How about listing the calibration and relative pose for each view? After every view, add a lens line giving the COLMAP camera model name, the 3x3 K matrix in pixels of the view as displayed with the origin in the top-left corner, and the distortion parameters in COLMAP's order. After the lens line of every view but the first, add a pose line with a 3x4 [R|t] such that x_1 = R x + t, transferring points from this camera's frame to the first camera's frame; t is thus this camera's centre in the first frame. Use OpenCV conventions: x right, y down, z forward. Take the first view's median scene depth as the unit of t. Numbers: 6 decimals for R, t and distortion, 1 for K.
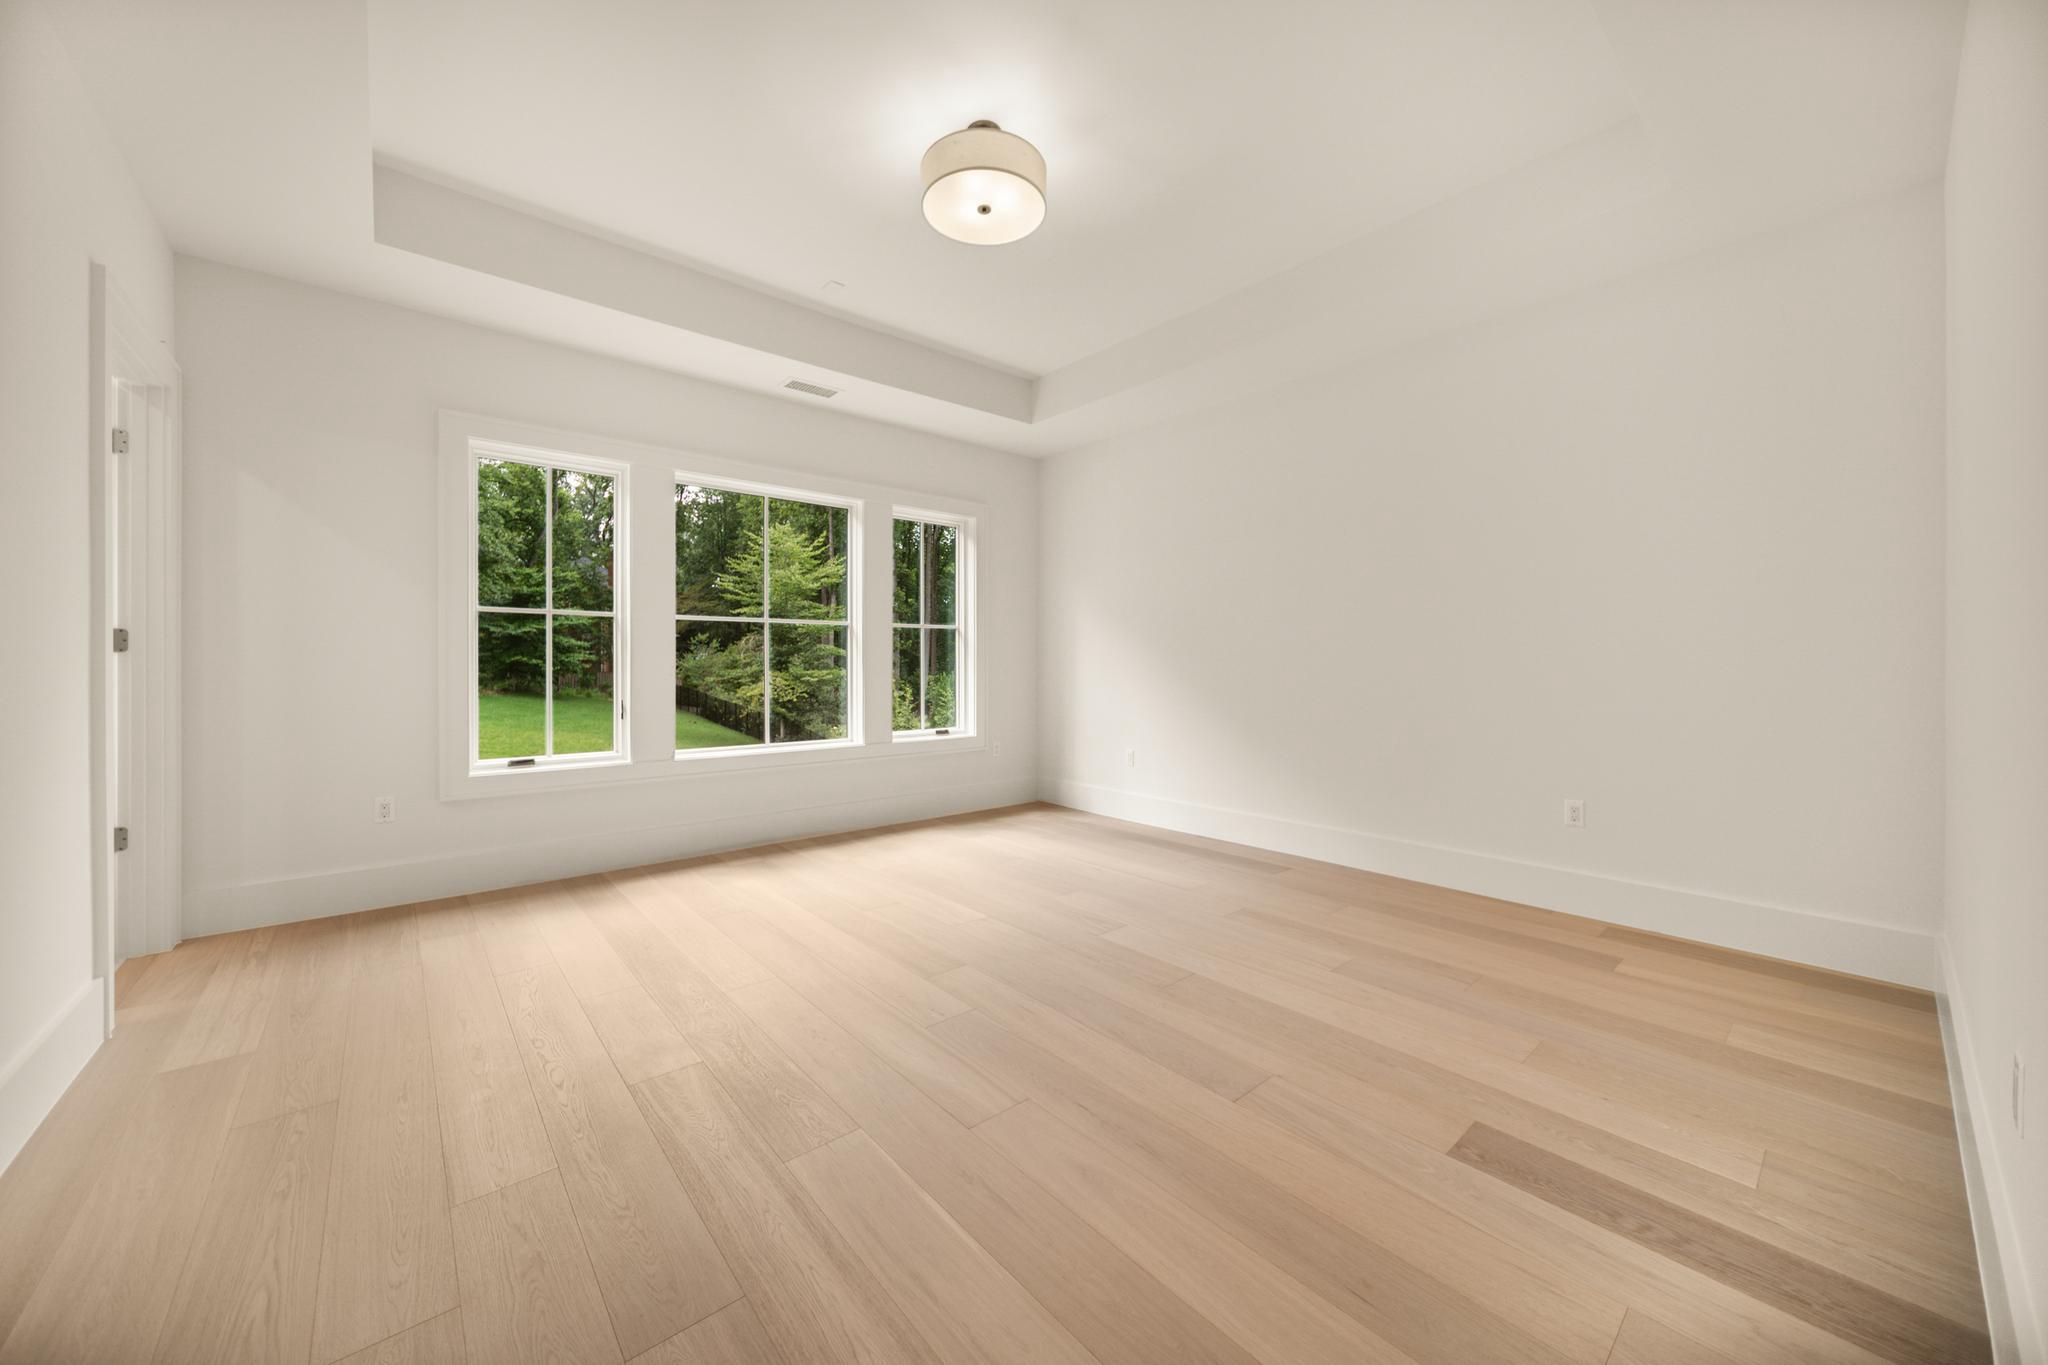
lens RADIAL K [[797.0, 0, 1065.5], [0, 797.0, 675.9], [0, 0, 1]] dist [-0.001667, -0.000169]
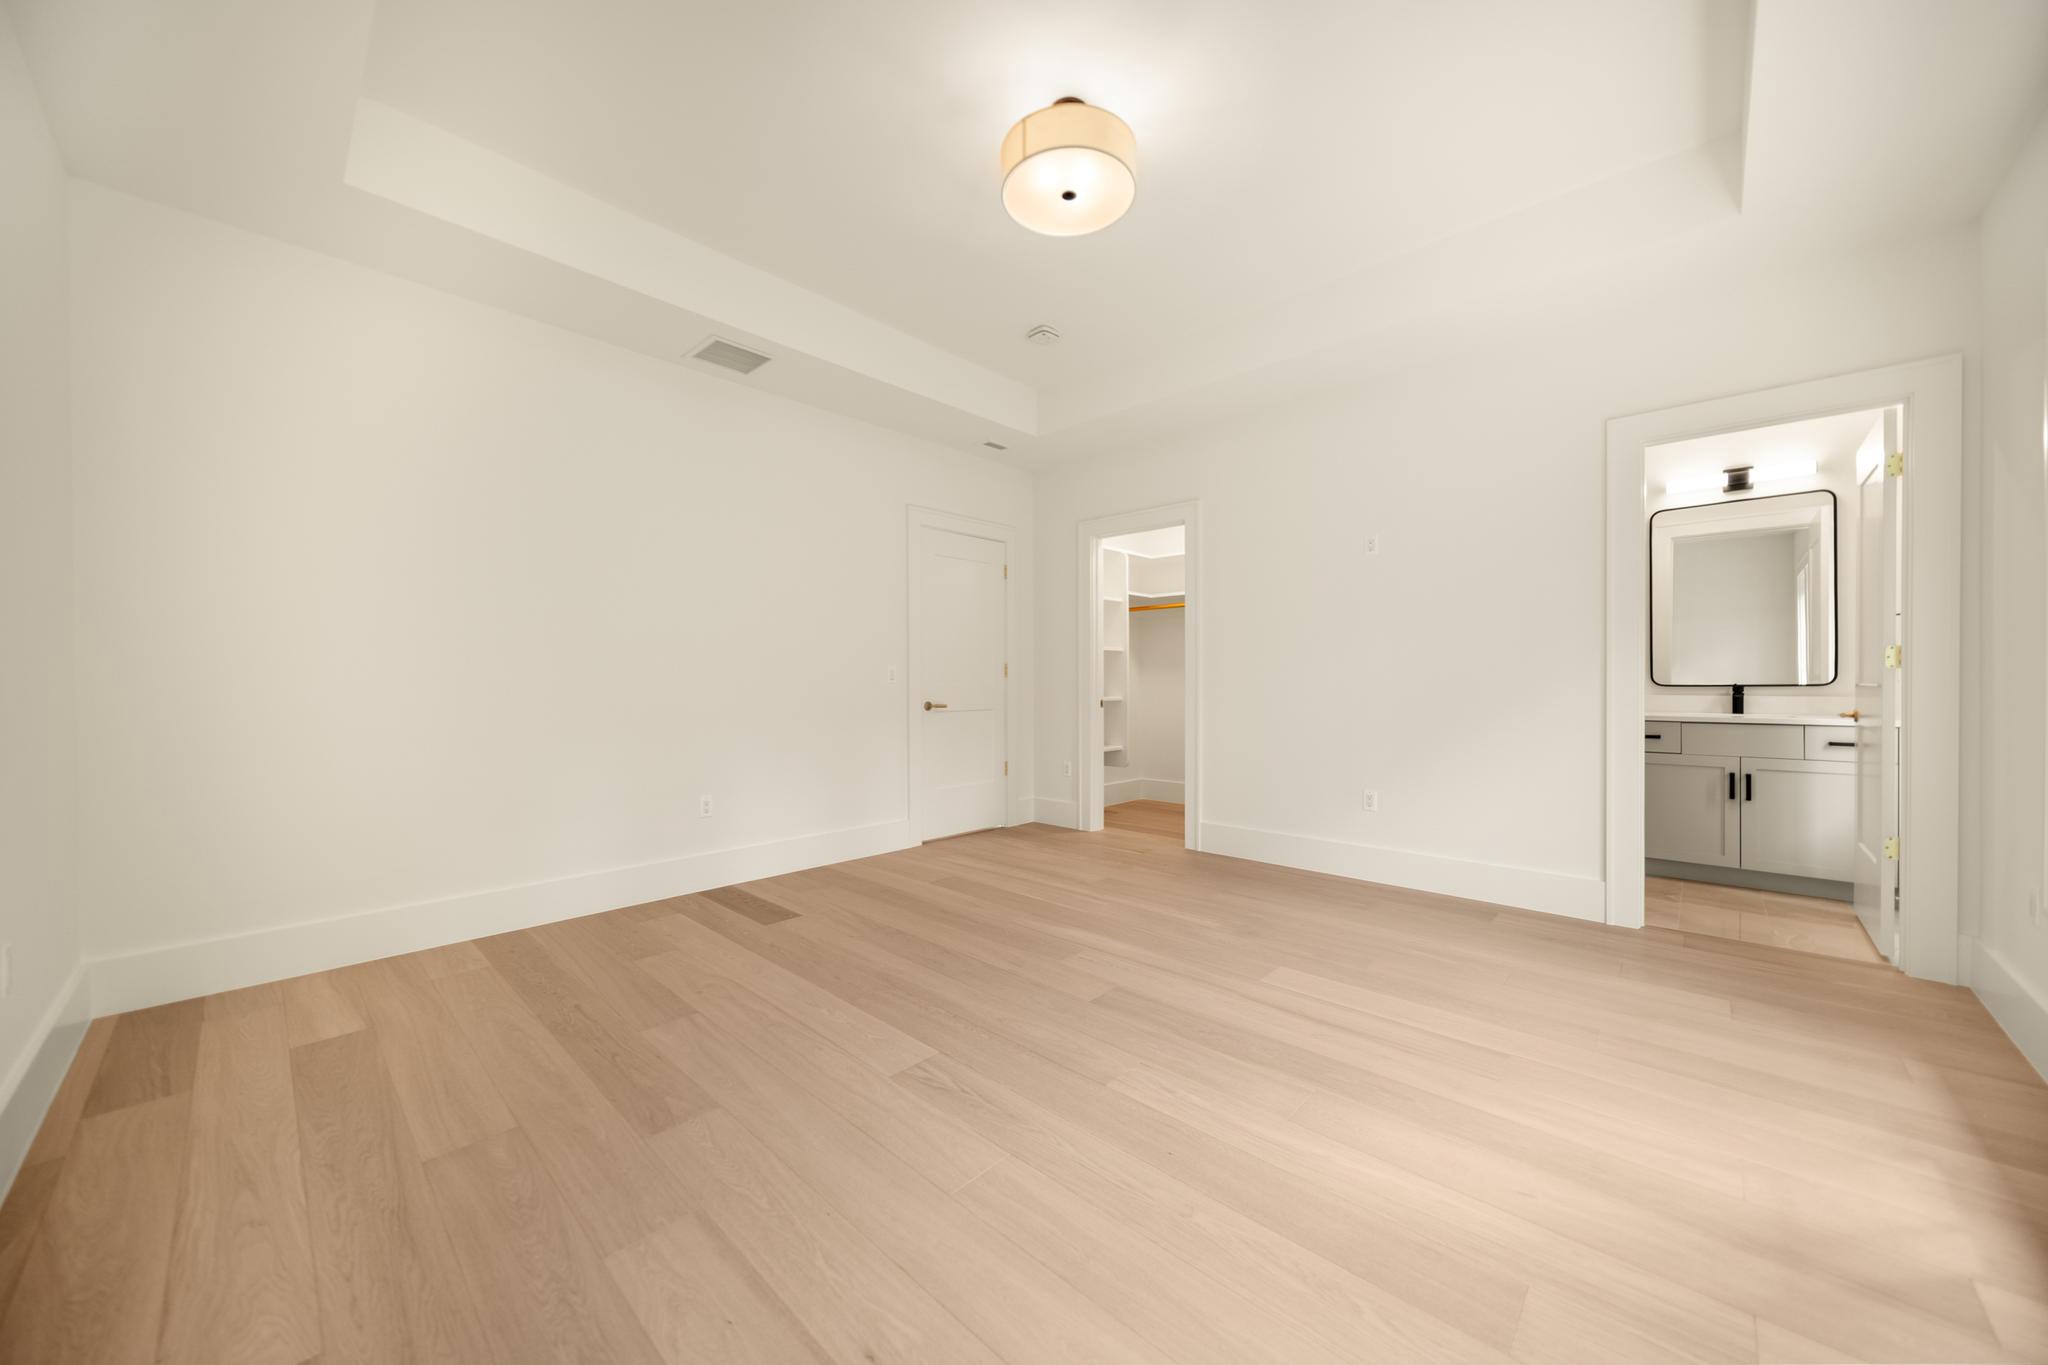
lens RADIAL K [[726.2, 0, 1019.4], [0, 726.2, 671.5], [0, 0, 1]] dist [-0.000430, -0.000064]
pose [[-0.999054, 0.001657, -0.043461, -0.006505], [0.001539, 0.999995, 0.002749, -0.032440], [0.043466, 0.002680, -0.999051, 1.989489]]
